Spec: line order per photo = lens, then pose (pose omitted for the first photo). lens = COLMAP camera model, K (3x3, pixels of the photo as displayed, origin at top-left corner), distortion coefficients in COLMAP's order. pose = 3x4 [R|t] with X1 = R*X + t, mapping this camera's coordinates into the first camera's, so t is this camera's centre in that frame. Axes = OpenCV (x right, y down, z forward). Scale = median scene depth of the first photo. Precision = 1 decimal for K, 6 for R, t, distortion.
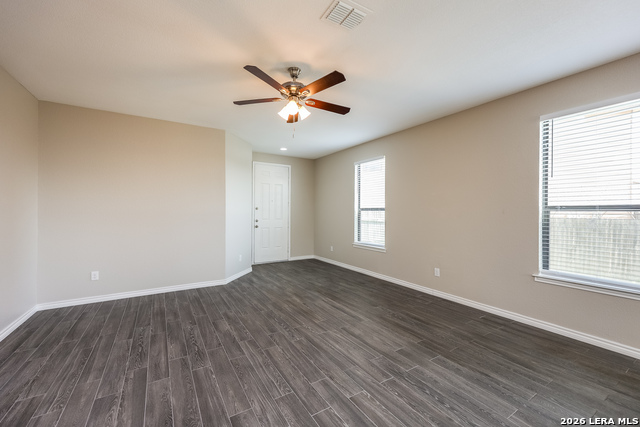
lens RADIAL K [[262.6, 0, 320.0], [0, 262.6, 213.5], [0, 0, 1]] dist [0.001295, 0.000197]
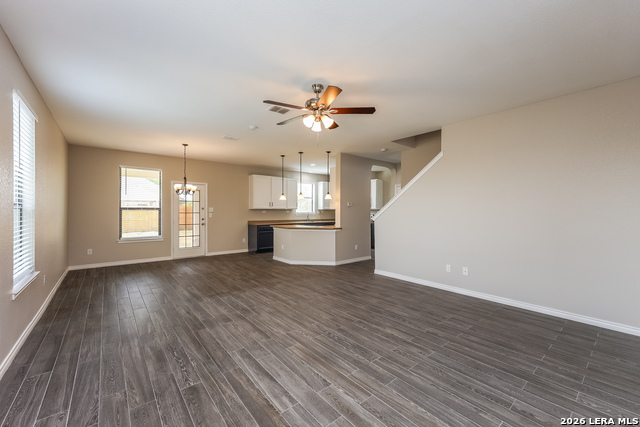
lens RADIAL K [[262.6, 0, 320.0], [0, 262.6, 213.5], [0, 0, 1]] dist [0.001295, 0.000197]
pose [[-0.991650, -0.005069, -0.128862, 0.031518], [-0.006791, 0.999893, 0.012926, -0.014066], [0.128783, 0.013693, -0.991578, 2.011435]]
